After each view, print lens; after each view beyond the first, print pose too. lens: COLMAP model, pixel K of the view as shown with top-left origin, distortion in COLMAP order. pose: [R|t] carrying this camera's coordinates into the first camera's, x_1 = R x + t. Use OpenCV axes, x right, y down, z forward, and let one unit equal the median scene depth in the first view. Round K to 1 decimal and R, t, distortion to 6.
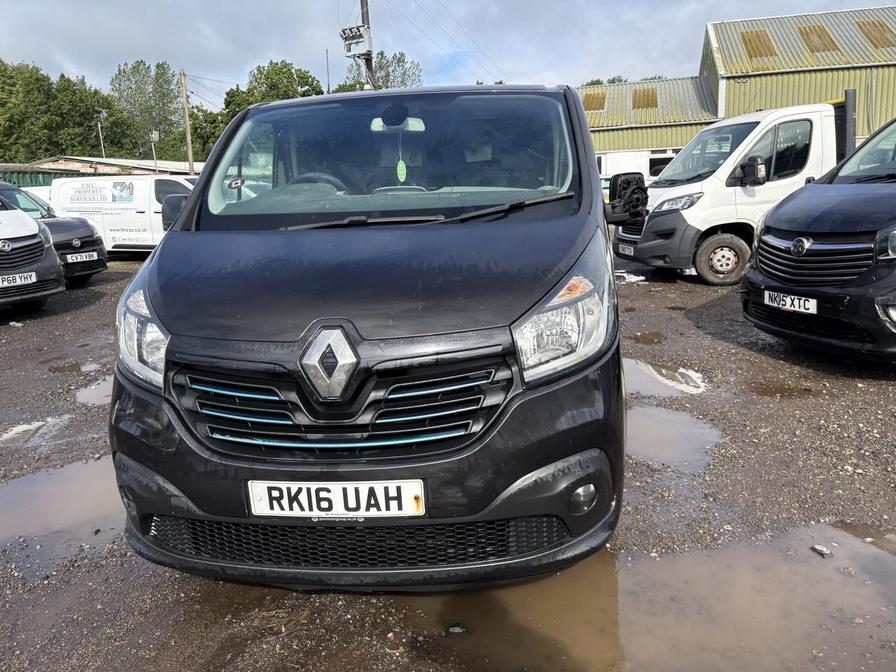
lens RADIAL K [[682.4, 0, 447.9], [0, 682.4, 331.9], [0, 0, 1]] dist [0.038615, -0.041046]
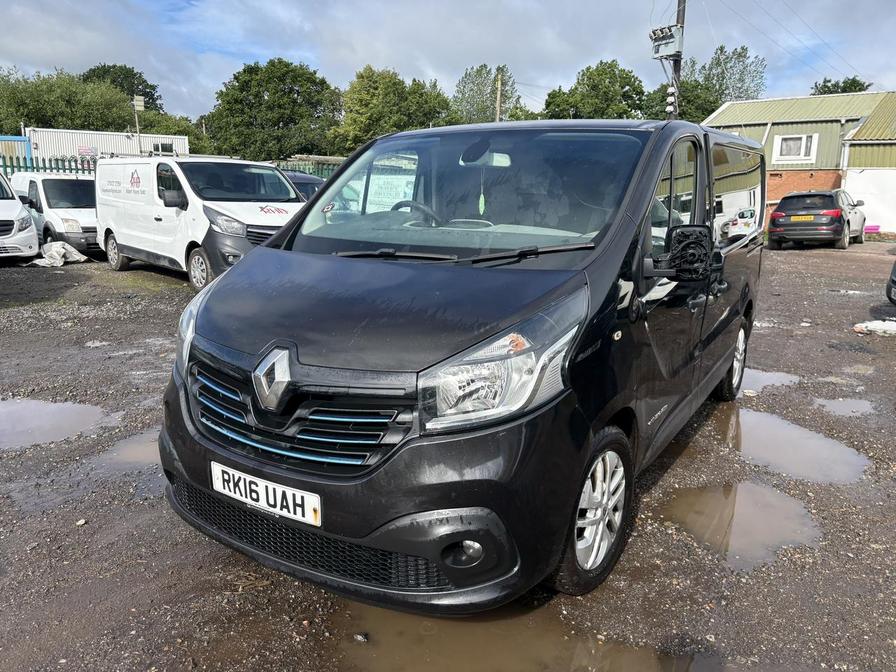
lens RADIAL K [[682.4, 0, 448.7], [0, 682.4, 339.6], [0, 0, 1]] dist [0.038615, -0.041046]
pose [[0.891311, 0.149865, -0.427907, 0.578440], [-0.143284, 0.988529, 0.047758, -0.117540], [0.430156, 0.018745, 0.902560, 0.069919]]
